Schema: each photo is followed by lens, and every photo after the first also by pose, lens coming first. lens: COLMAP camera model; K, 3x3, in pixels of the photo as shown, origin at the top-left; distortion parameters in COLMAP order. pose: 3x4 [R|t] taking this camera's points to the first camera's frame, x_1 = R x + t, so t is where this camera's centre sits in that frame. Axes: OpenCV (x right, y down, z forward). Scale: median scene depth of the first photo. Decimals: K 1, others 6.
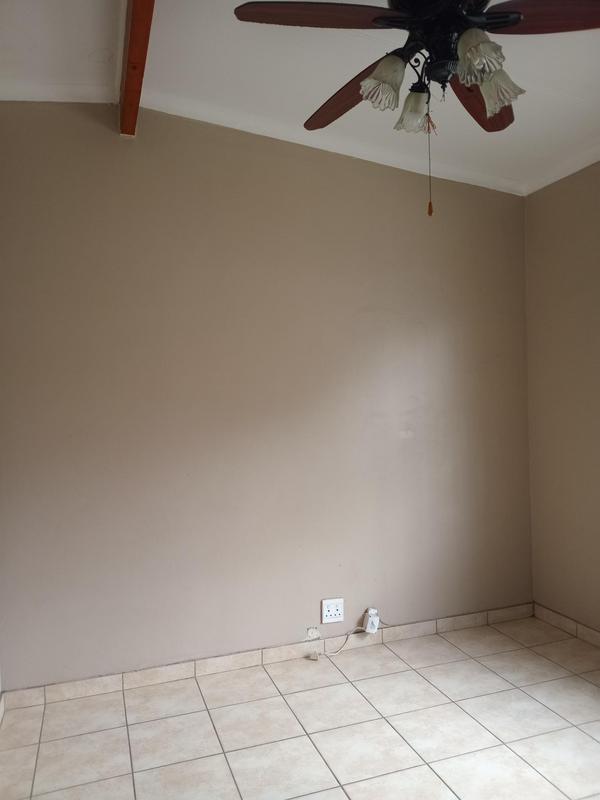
lens RADIAL K [[599.6, 0, 296.7], [0, 599.6, 395.4], [0, 0, 1]] dist [0.041297, -0.029256]
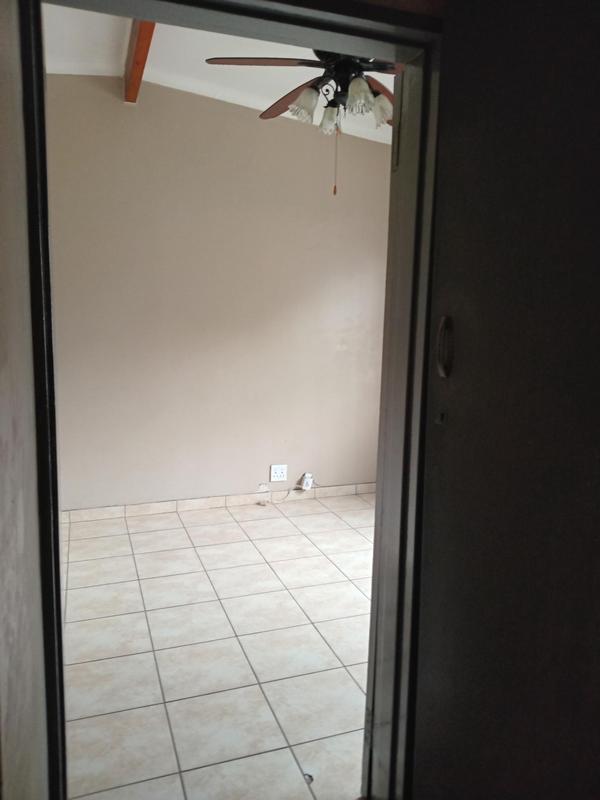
lens RADIAL K [[599.6, 0, 308.7], [0, 599.6, 401.5], [0, 0, 1]] dist [0.041297, -0.029256]
pose [[0.998476, 0.042724, 0.034926, 0.079566], [-0.047046, 0.989846, 0.134133, 0.010763], [-0.028841, -0.135571, 0.990348, -0.362799]]
